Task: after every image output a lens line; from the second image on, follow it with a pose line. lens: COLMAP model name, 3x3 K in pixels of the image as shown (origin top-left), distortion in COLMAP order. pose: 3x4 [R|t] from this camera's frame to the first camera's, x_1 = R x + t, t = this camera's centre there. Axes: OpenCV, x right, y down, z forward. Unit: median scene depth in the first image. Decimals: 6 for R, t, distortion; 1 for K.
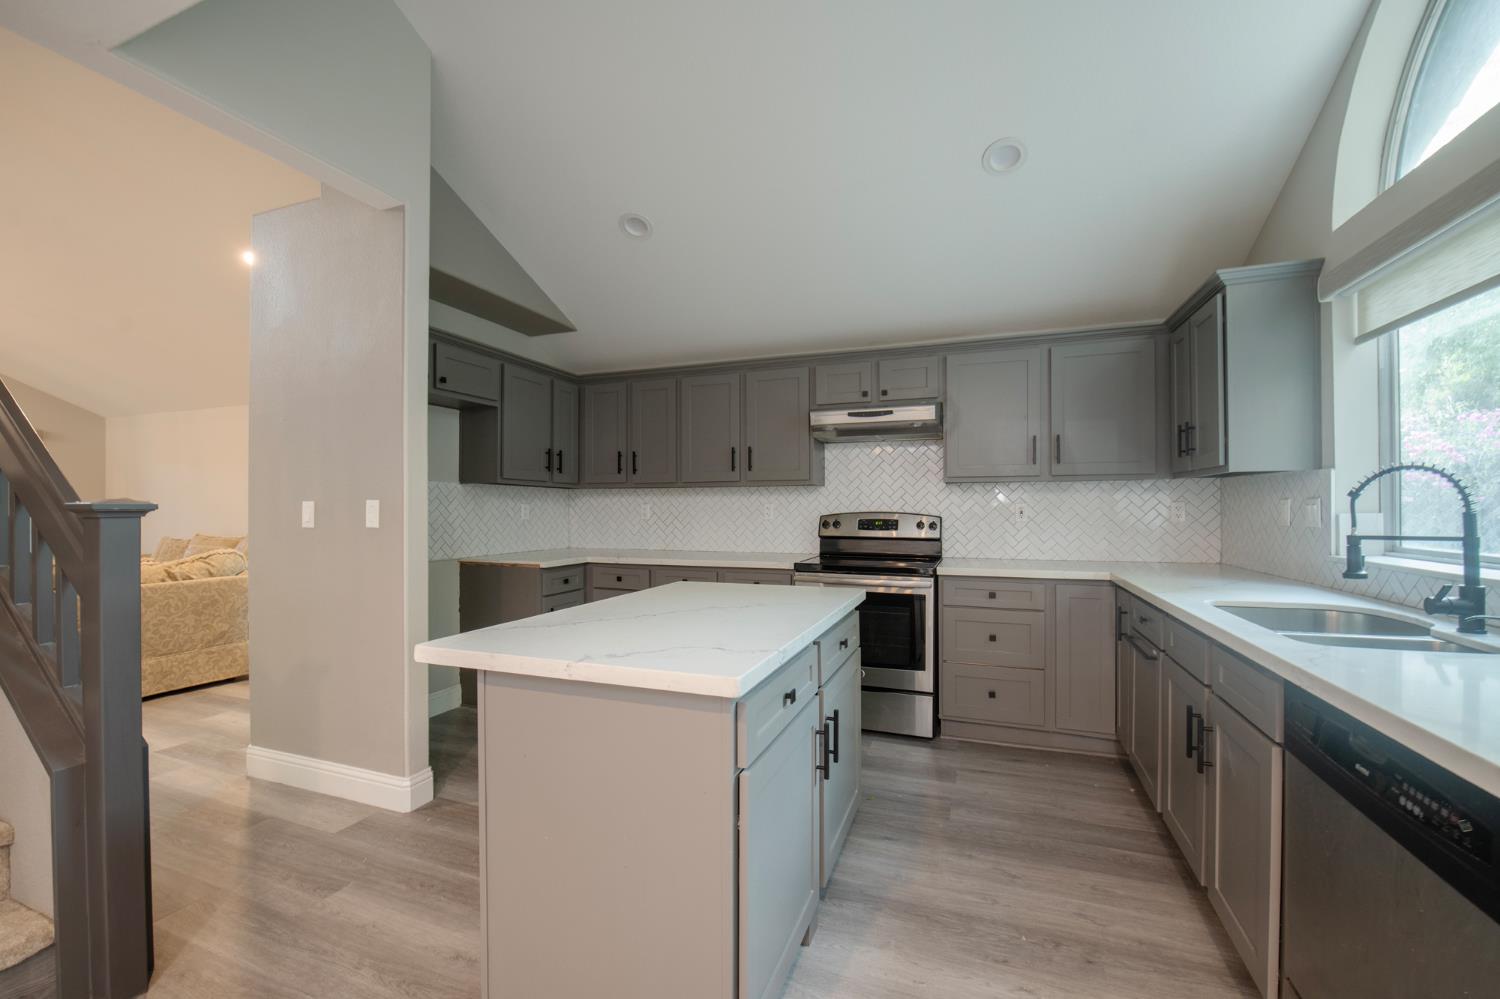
lens RADIAL K [[610.0, 0, 752.4], [0, 610.0, 513.2], [0, 0, 1]] dist [-0.001198, -0.000306]
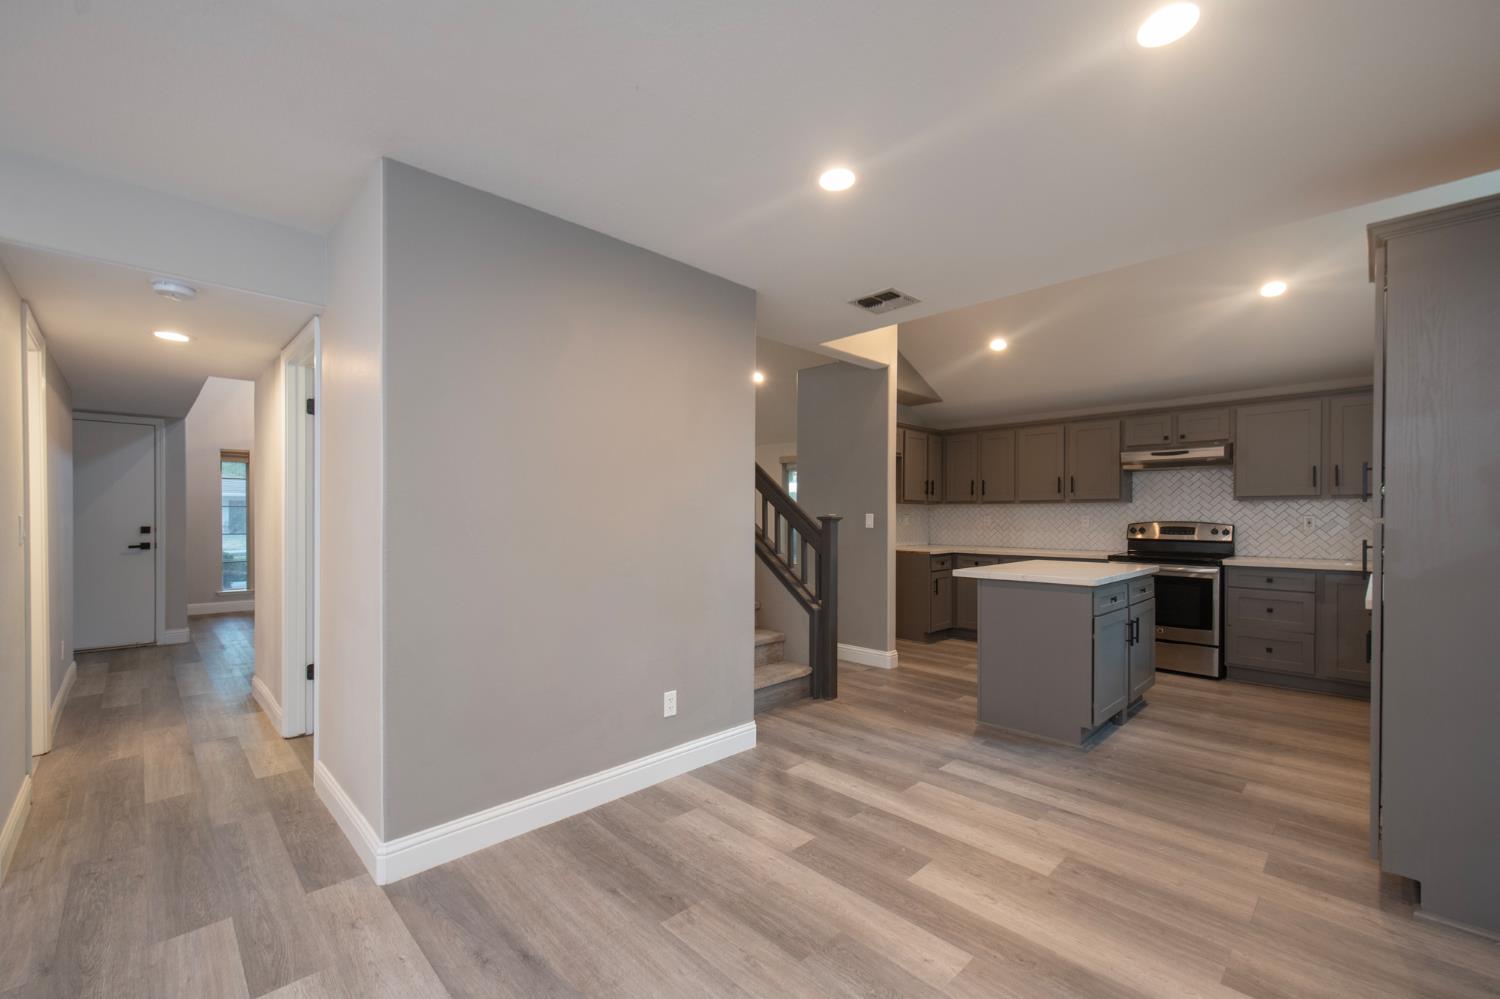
lens RADIAL K [[625.7, 0, 749.1], [0, 625.7, 518.0], [0, 0, 1]] dist [0.013412, 0.000000]
pose [[0.908311, 0.004271, -0.418273, -0.084239], [-0.006594, 0.999970, -0.004109, 0.002087], [0.418243, 0.006491, 0.908312, -0.744934]]
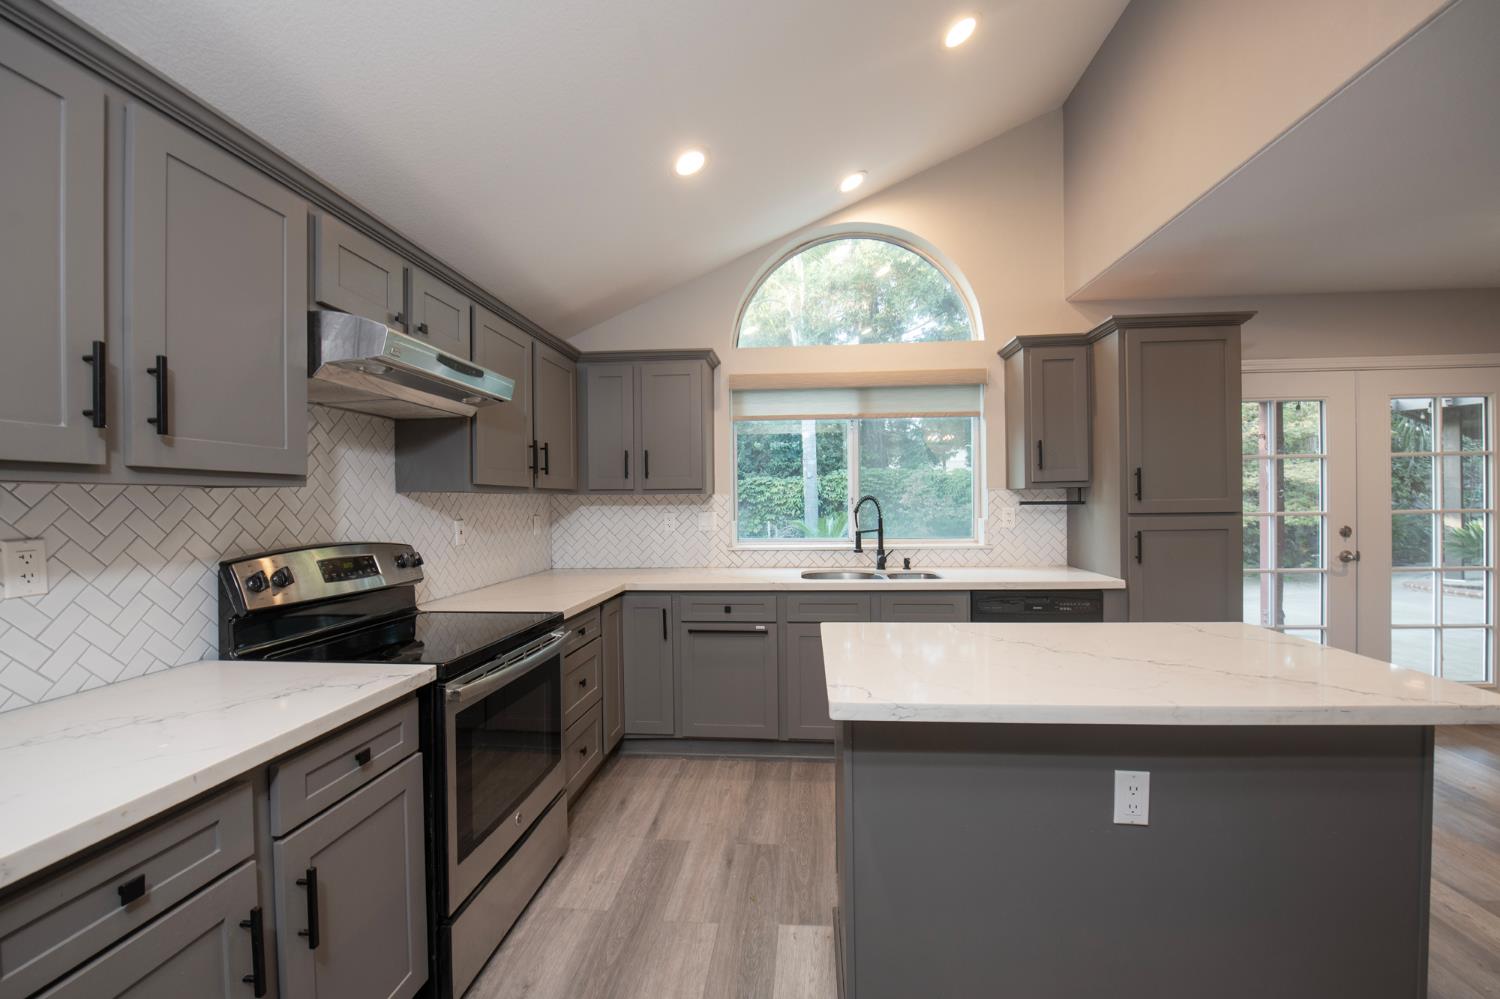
lens RADIAL K [[601.5, 0, 769.3], [0, 601.5, 503.5], [0, 0, 1]] dist [-0.000821, -0.000080]
pose [[-0.284259, 0.005150, 0.958734, -0.410302], [0.022804, 0.999739, 0.001391, -0.030977], [-0.958476, 0.022258, -0.284302, 0.872279]]
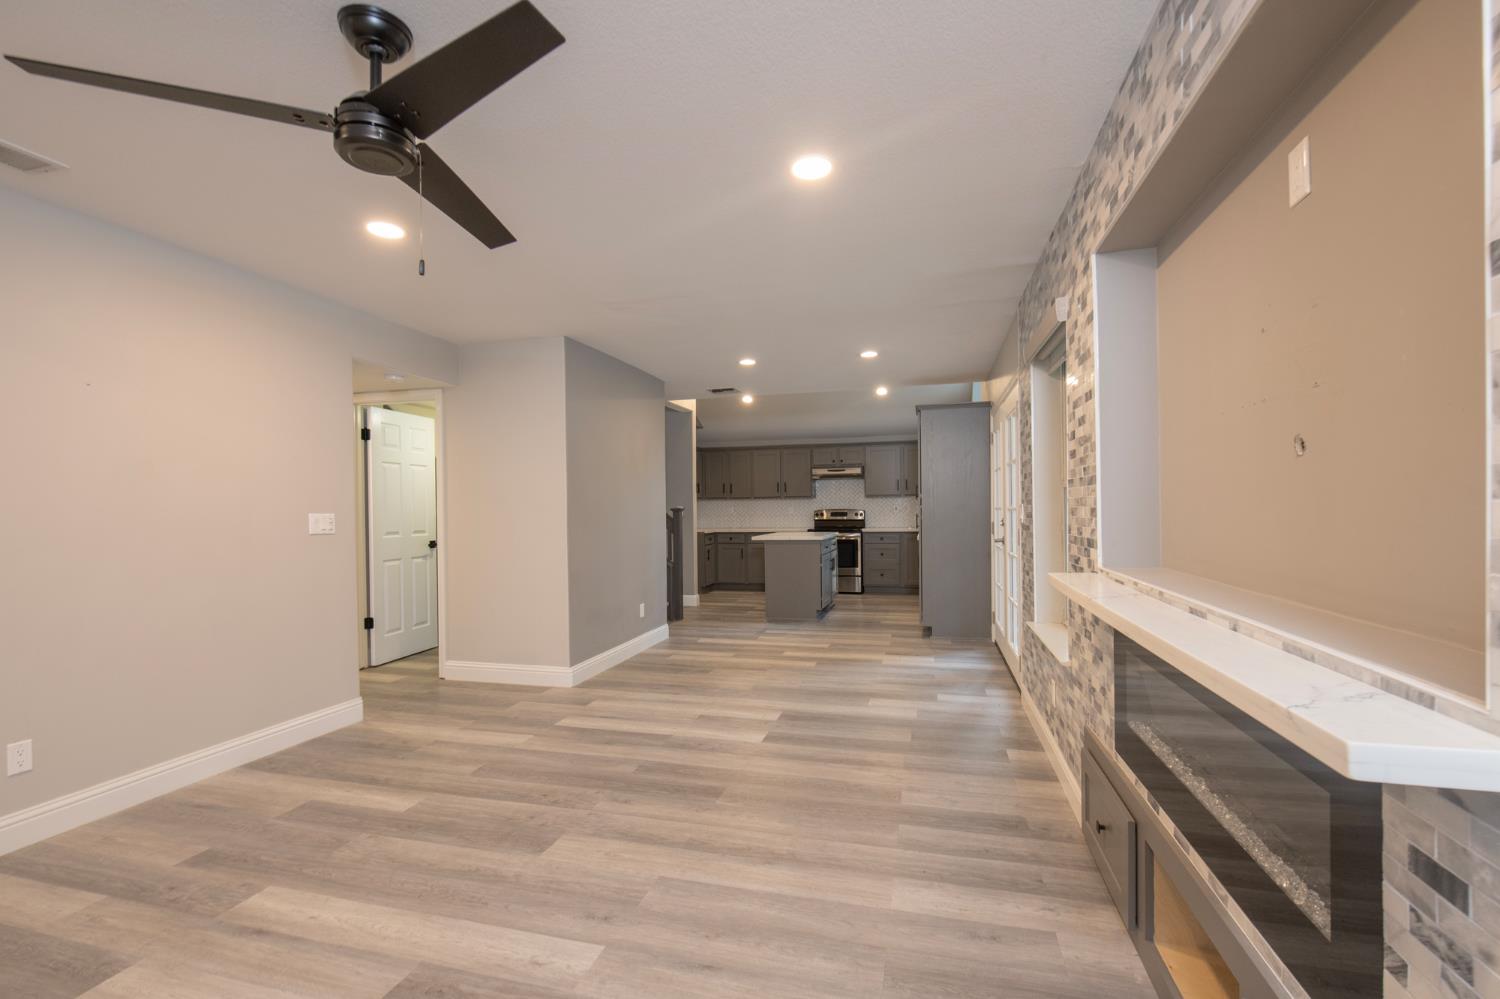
lens RADIAL K [[675.4, 0, 750.0], [0, 675.4, 499.5], [0, 0, 1]] dist [-0.001469, -0.000164]
pose [[0.995190, -0.008394, 0.097598, -0.430035], [0.010390, 0.999747, -0.019957, 0.010728], [-0.097406, 0.020875, 0.995026, -1.725694]]
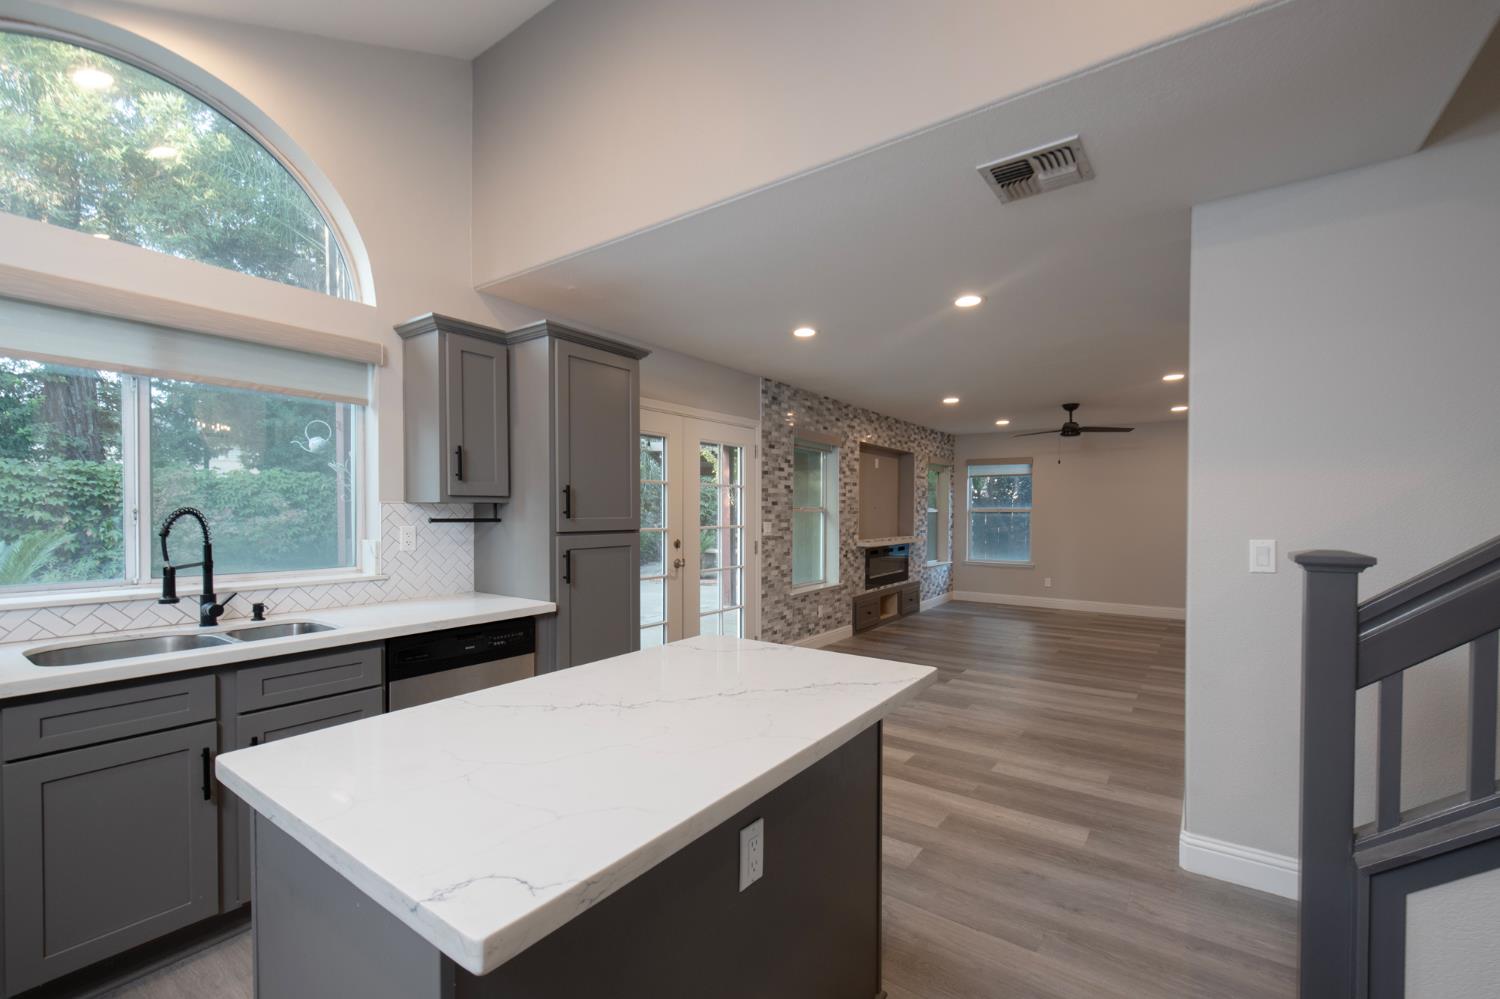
lens RADIAL K [[627.2, 0, 749.8], [0, 627.2, 520.8], [0, 0, 1]] dist [0.000748, -0.000134]
pose [[-0.965422, -0.001825, 0.260685, -0.204204], [0.003948, 0.999759, 0.021618, -0.036822], [-0.260662, 0.021899, -0.965182, 0.891755]]
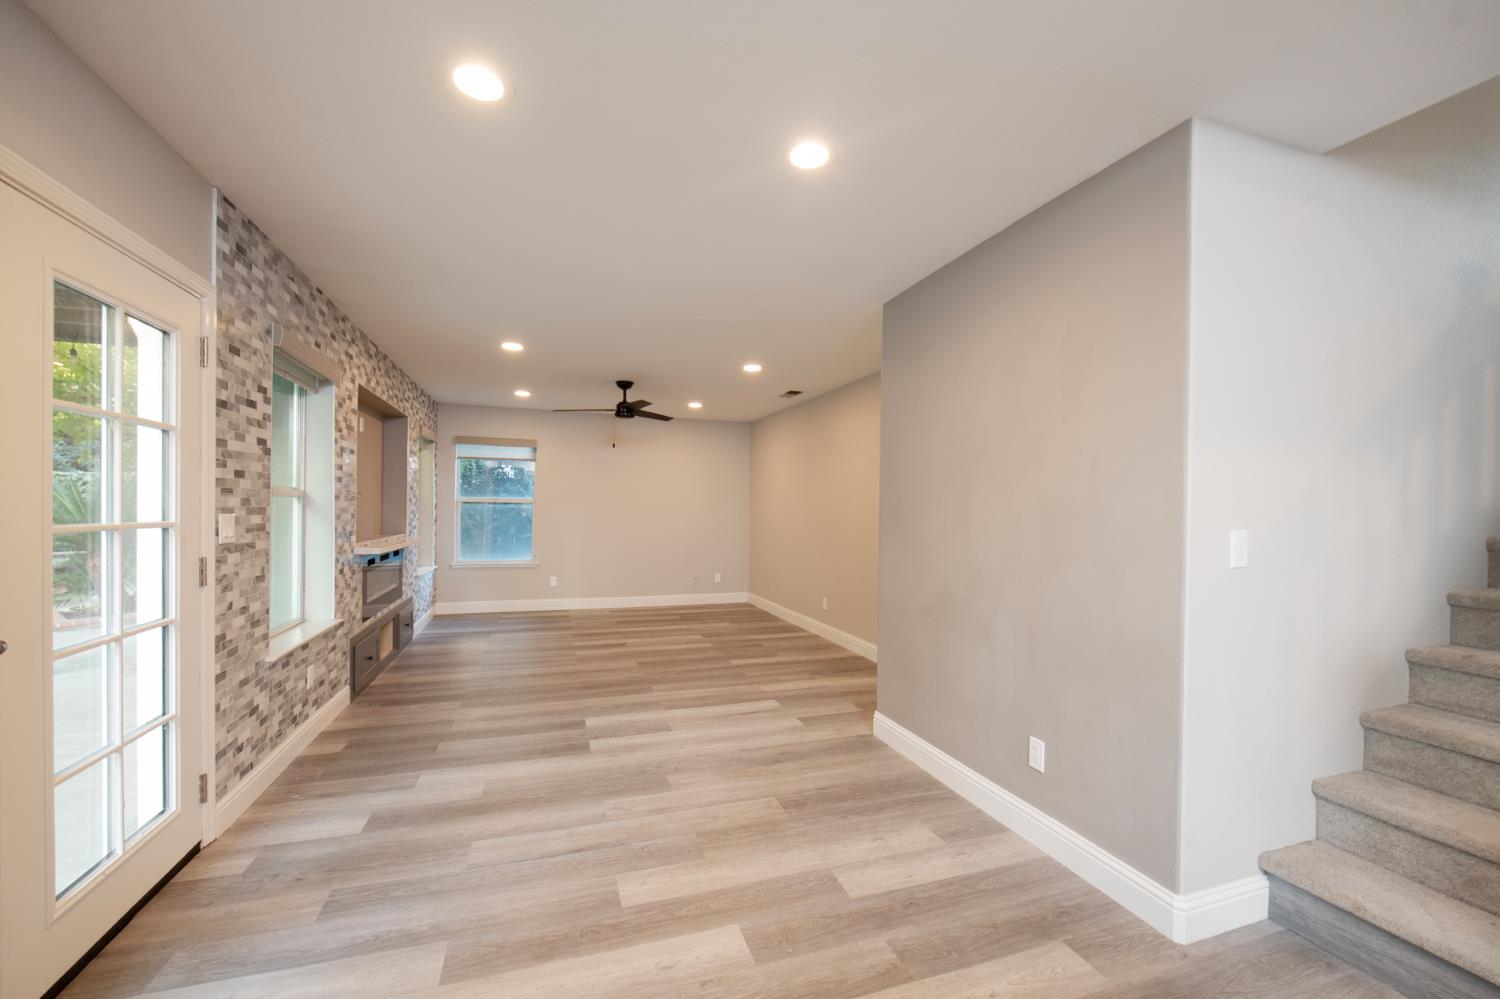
lens RADIAL K [[610.0, 0, 752.4], [0, 610.0, 513.2], [0, 0, 1]] dist [-0.001198, -0.000306]
pose [[-0.772695, -0.001506, -0.634775, 0.132580], [-0.014227, 0.999787, 0.014946, -0.019270], [0.634618, 0.020580, -0.772552, 0.296937]]
